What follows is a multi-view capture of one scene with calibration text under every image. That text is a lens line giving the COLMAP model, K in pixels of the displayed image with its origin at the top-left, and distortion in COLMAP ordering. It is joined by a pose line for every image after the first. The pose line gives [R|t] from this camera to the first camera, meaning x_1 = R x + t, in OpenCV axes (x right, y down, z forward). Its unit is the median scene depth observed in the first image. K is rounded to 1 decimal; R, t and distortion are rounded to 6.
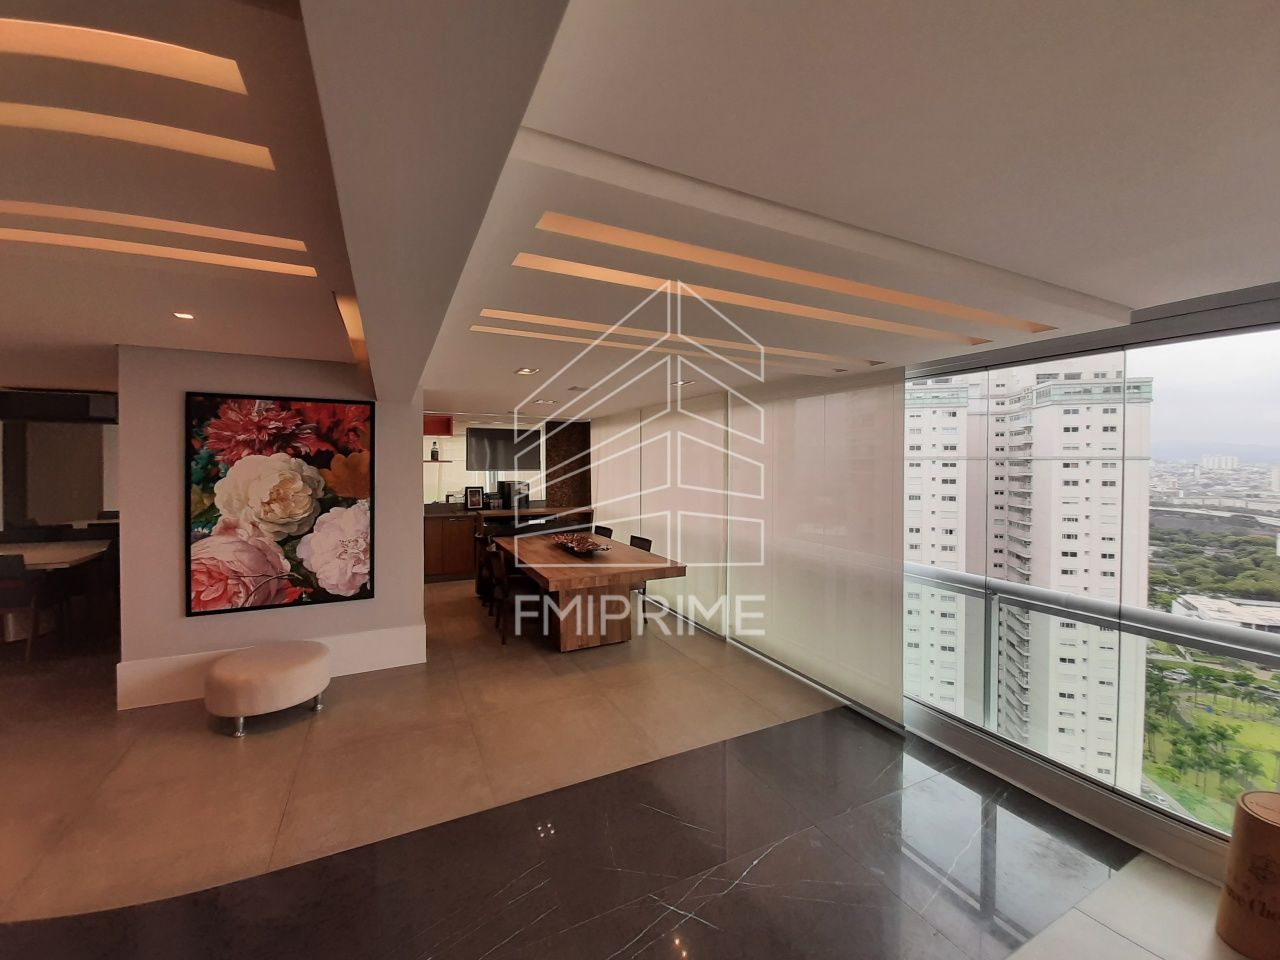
lens RADIAL K [[511.1, 0, 643.0], [0, 511.1, 471.0], [0, 0, 1]] dist [-0.003217, -0.002271]
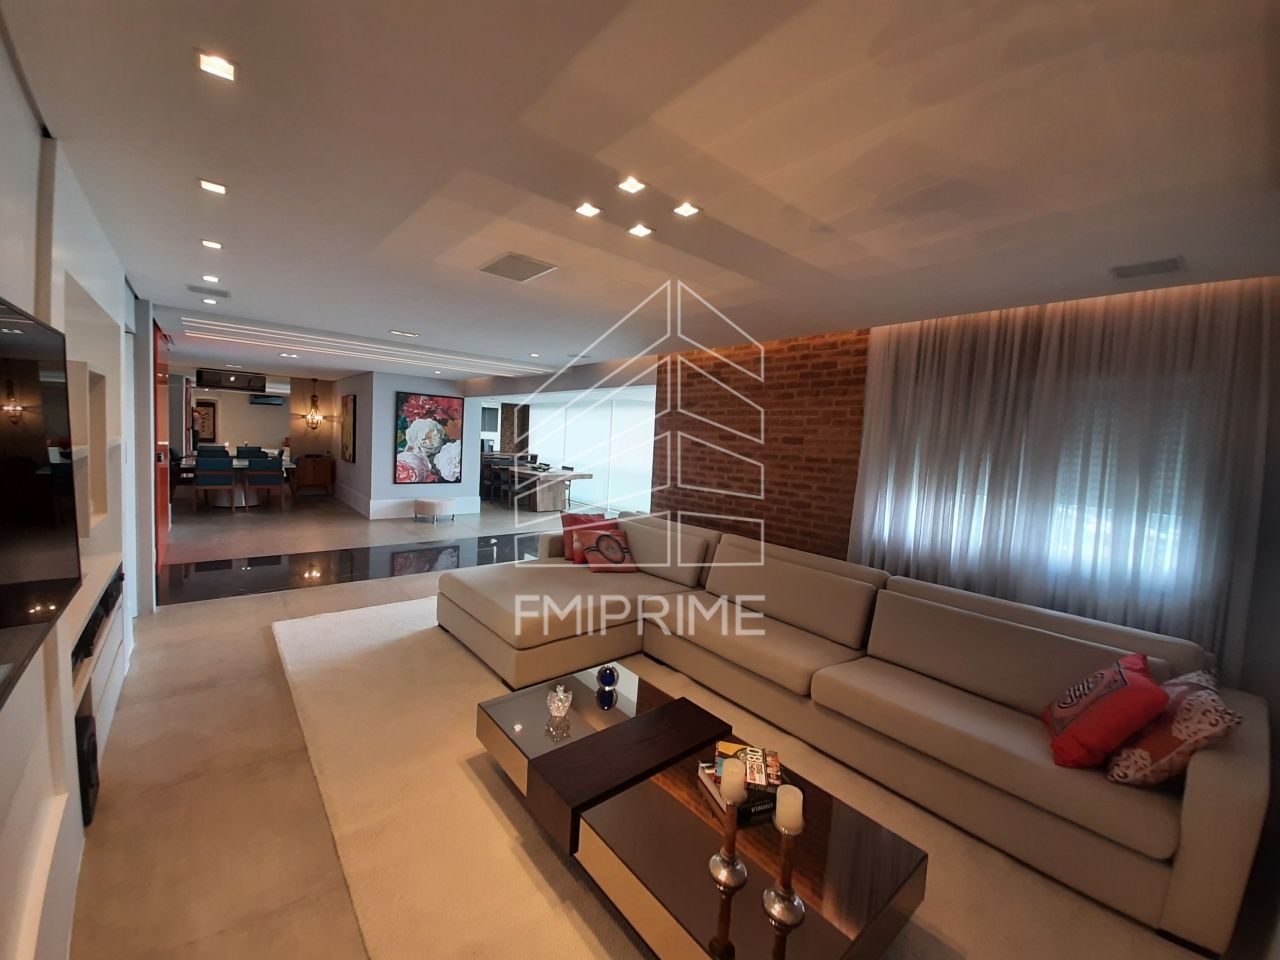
lens RADIAL K [[511.1, 0, 629.0], [0, 511.1, 476.4], [0, 0, 1]] dist [-0.003217, -0.002271]
pose [[0.971278, 0.027584, 0.236342, -0.359573], [-0.042600, 0.997368, 0.058664, 0.053957], [-0.234102, -0.067047, 0.969898, -1.530593]]
